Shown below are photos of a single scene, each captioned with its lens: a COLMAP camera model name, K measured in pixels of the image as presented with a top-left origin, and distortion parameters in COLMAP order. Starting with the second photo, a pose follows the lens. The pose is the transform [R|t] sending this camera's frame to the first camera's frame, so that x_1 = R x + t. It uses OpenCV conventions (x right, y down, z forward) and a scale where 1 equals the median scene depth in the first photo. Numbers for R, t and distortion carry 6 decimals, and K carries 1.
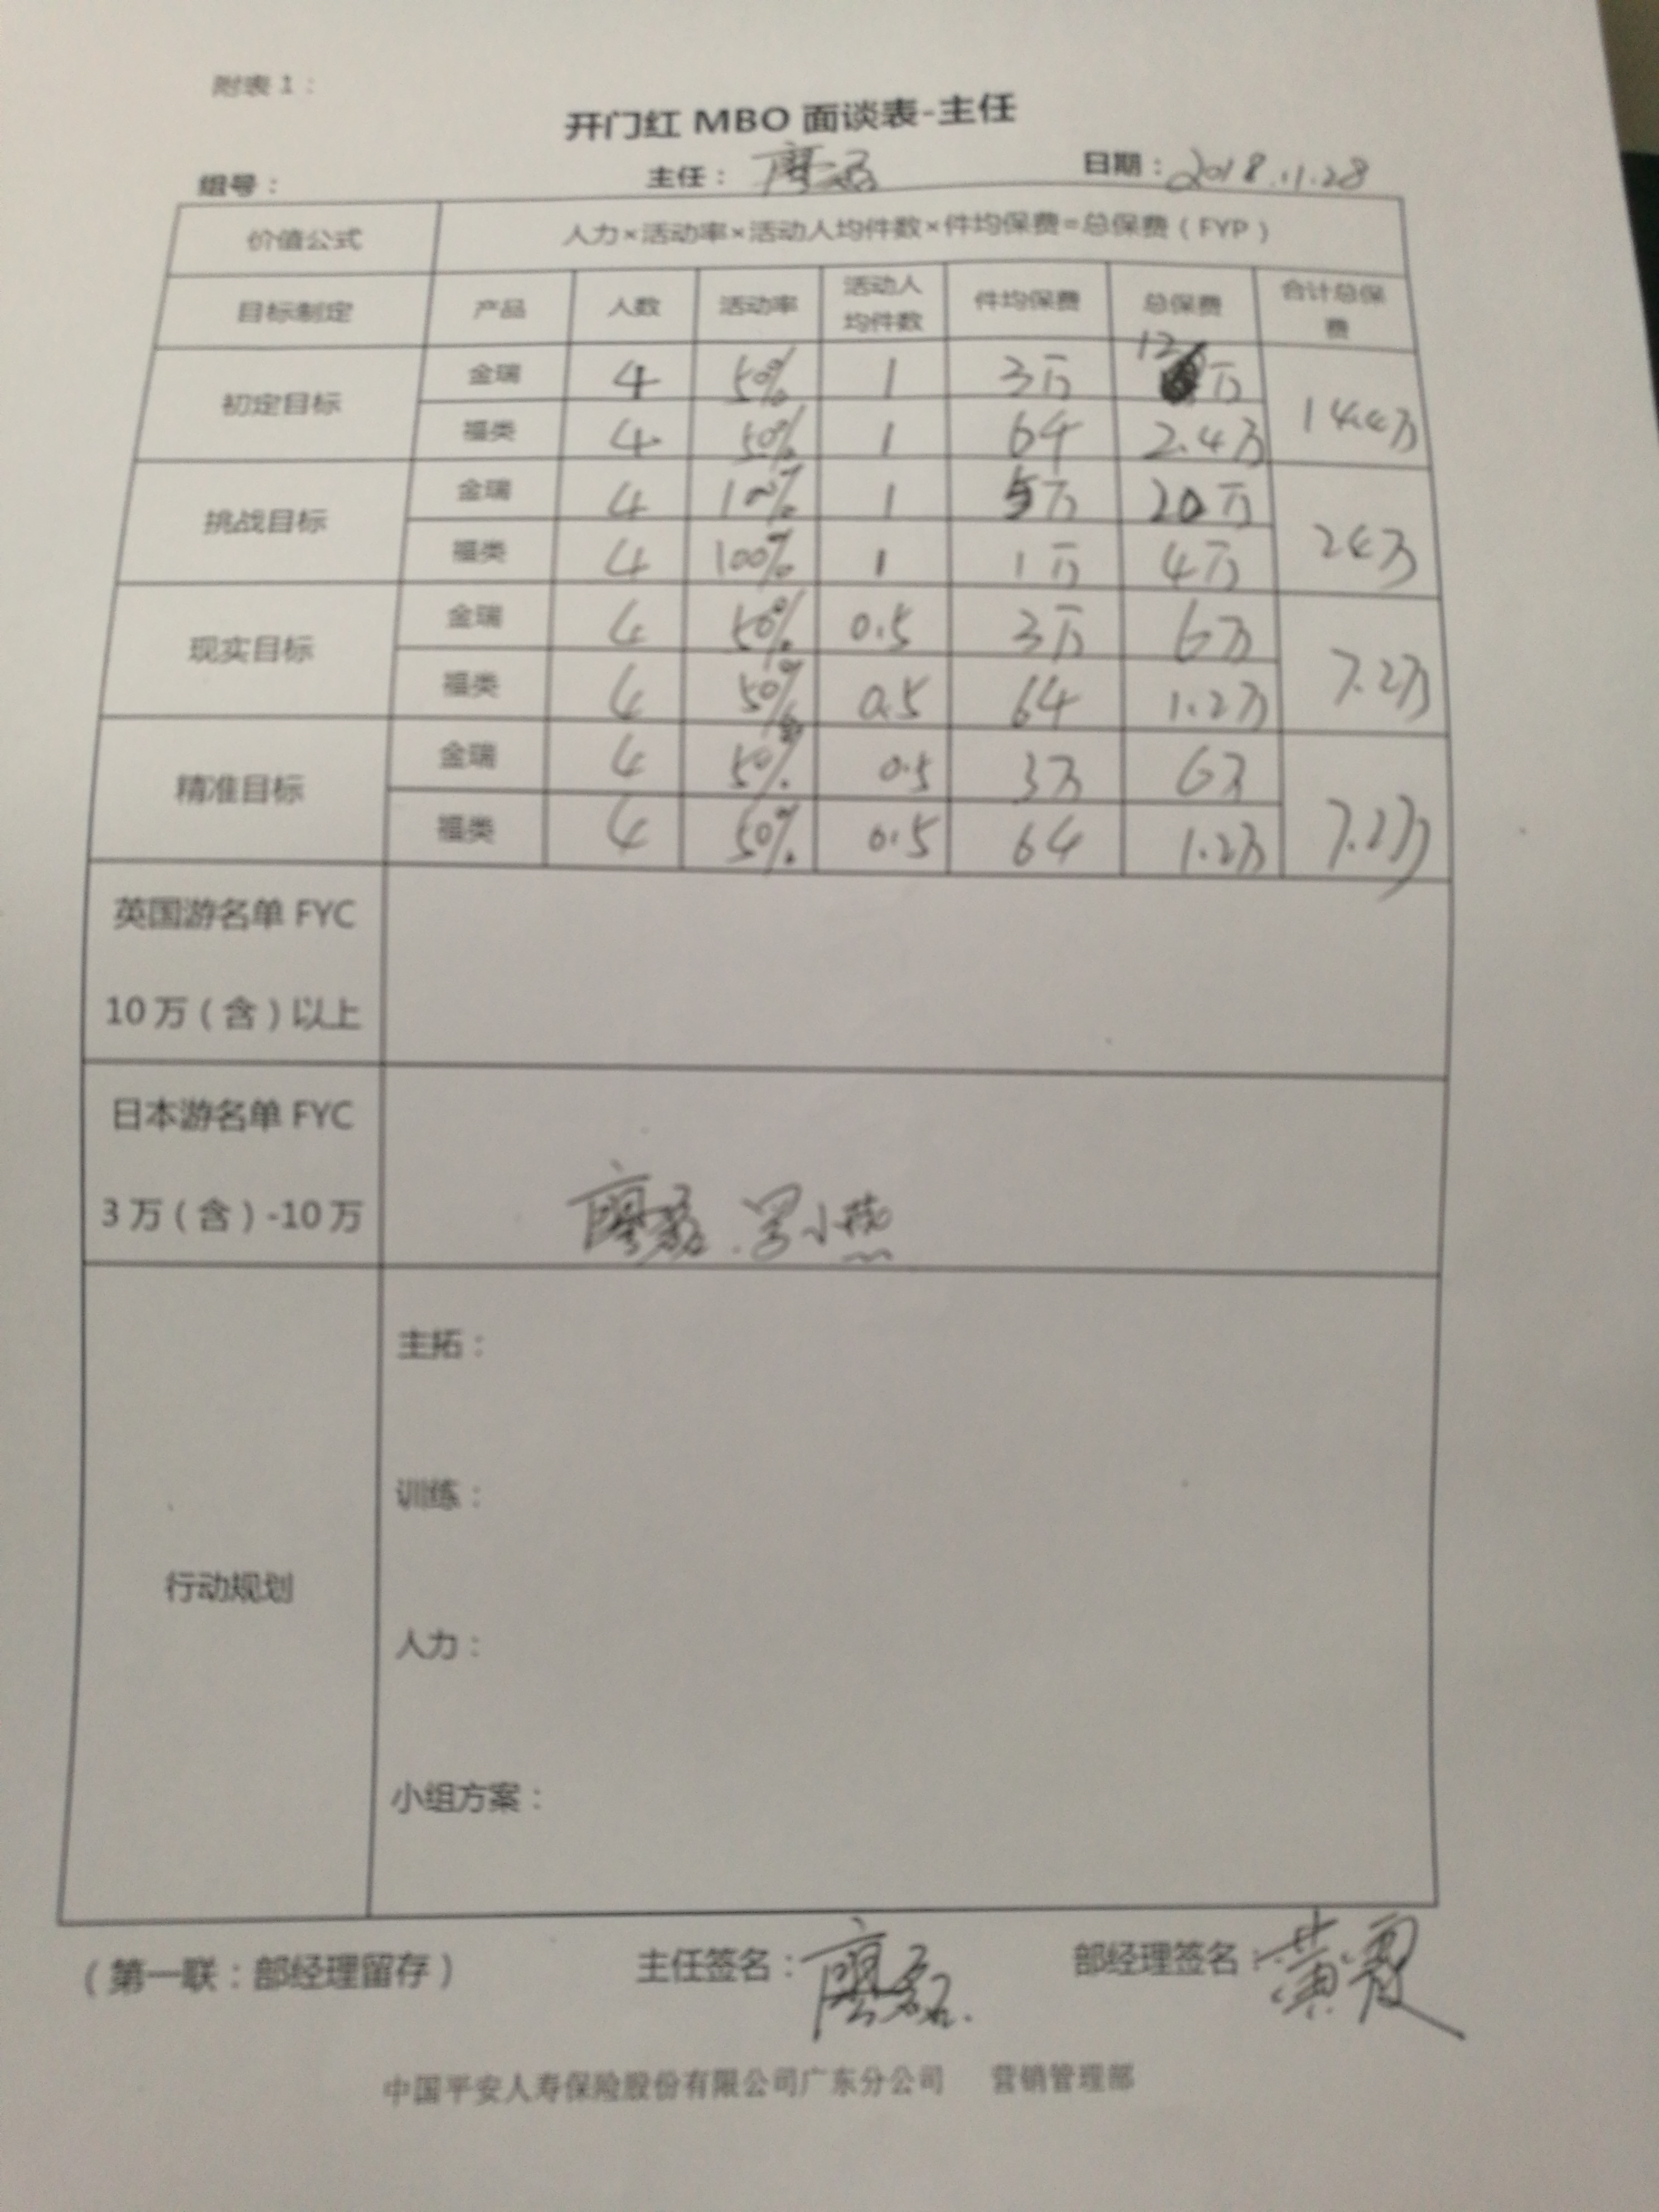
lens RADIAL K [[1692.7, 0, 829.5], [0, 1692.7, 1106.0], [0, 0, 1]] dist [-0.172433, 0.237077]
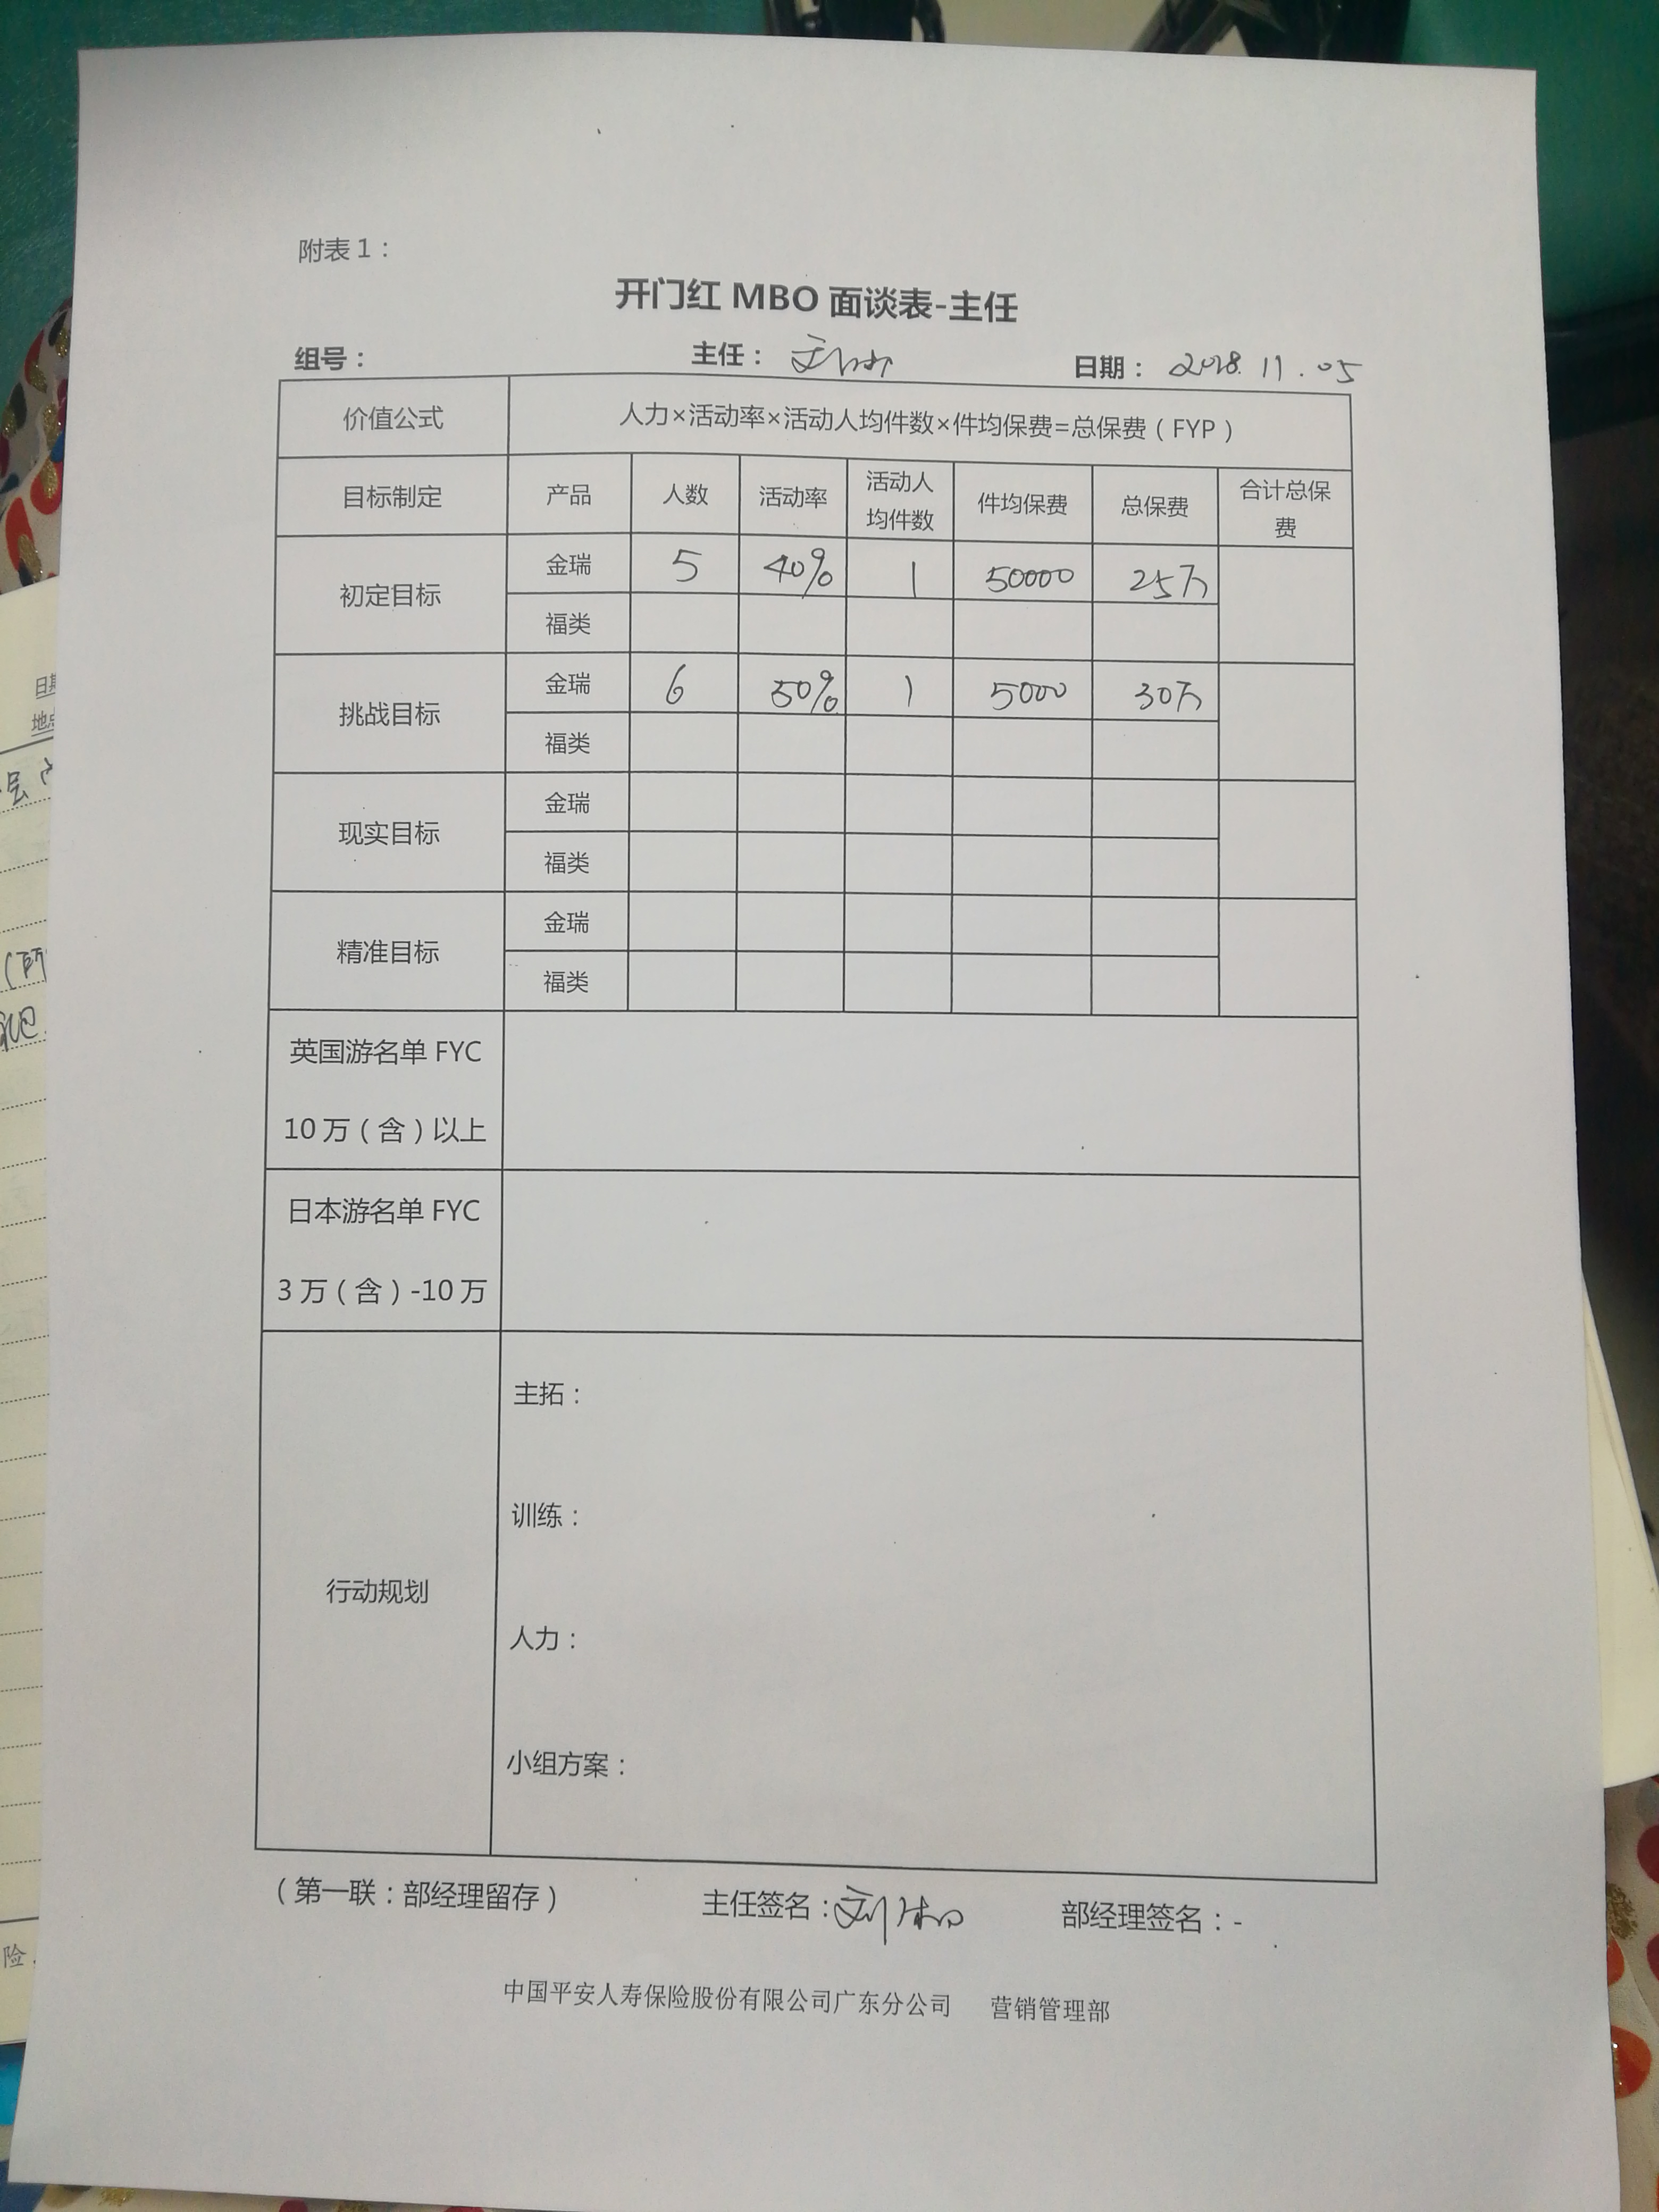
lens RADIAL K [[1666.2, 0, 829.5], [0, 1666.2, 1106.0], [0, 0, 1]] dist [-0.028784, -0.001982]
pose [[0.999867, -0.002835, -0.016063, 0.000146], [0.002481, 0.999755, -0.022015, -0.044836], [0.016121, 0.021972, 0.999629, -0.243718]]
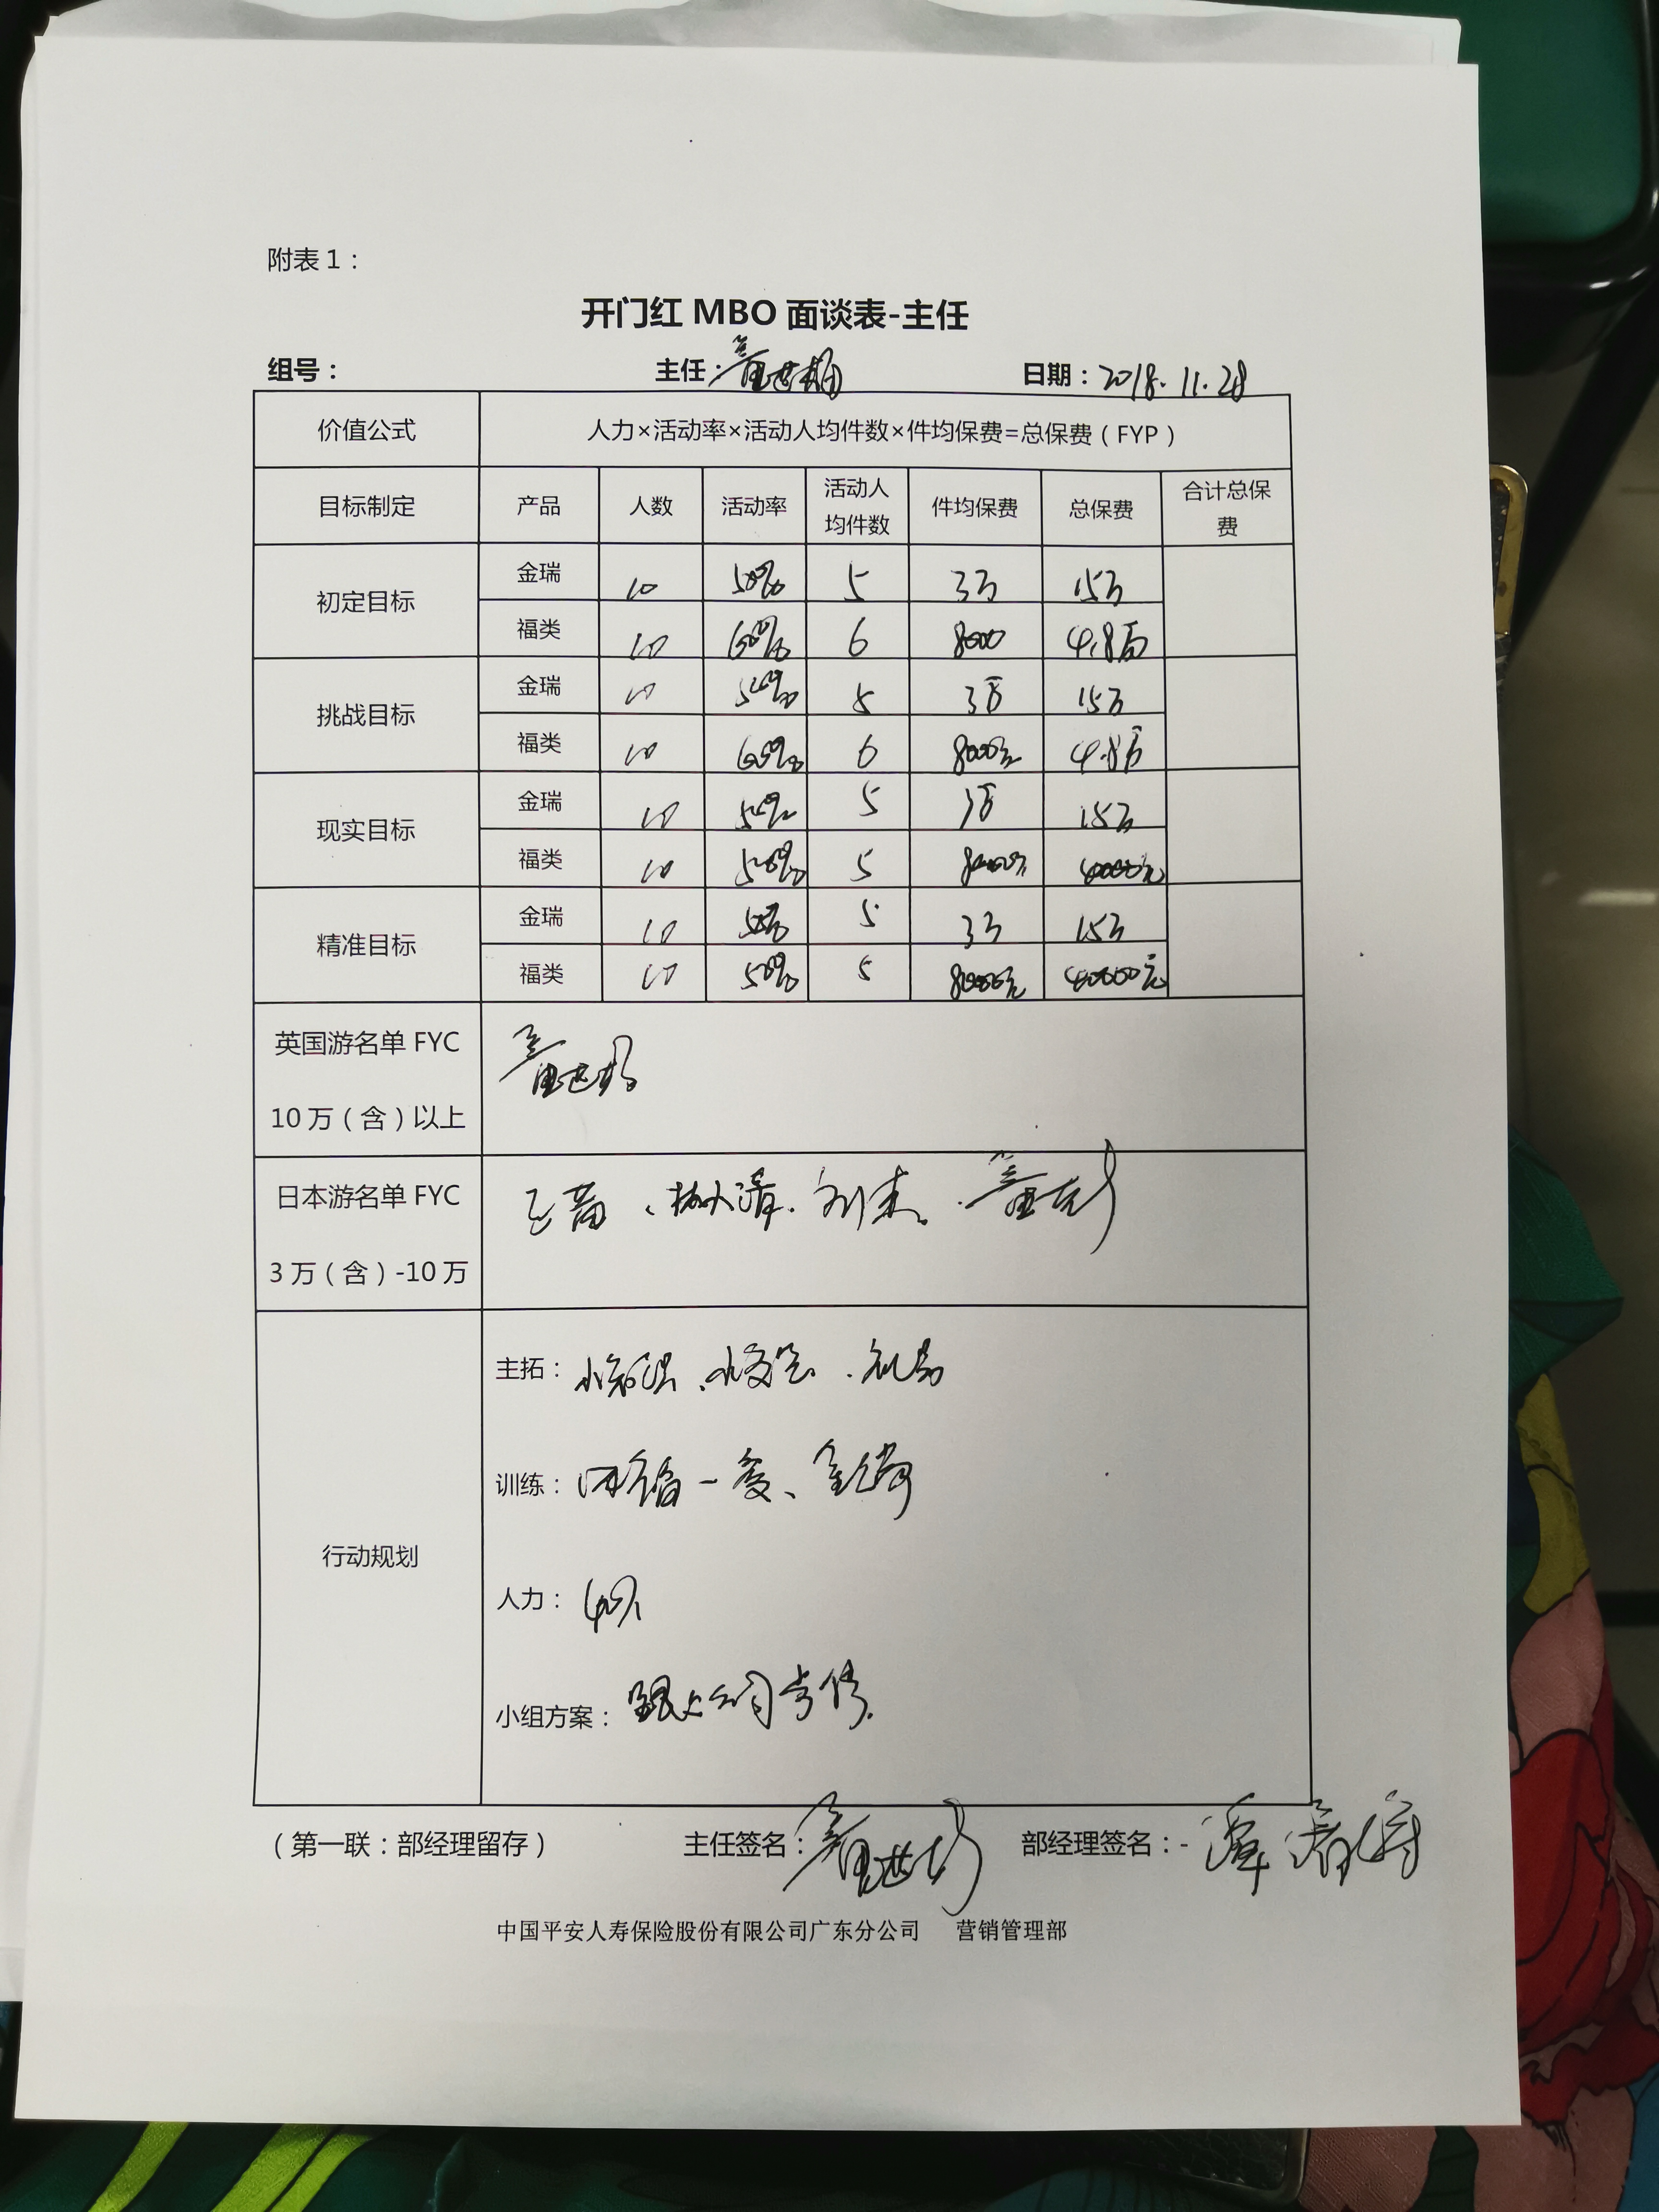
lens RADIAL K [[1745.4, 0, 816.0], [0, 1745.4, 1067.4], [0, 0, 1]] dist [-0.075609, 0.000381]
pose [[0.999880, -0.014808, -0.004582, 0.002783], [0.014645, 0.999323, -0.033745, -0.043500], [0.005078, 0.033674, 0.999420, -0.361033]]
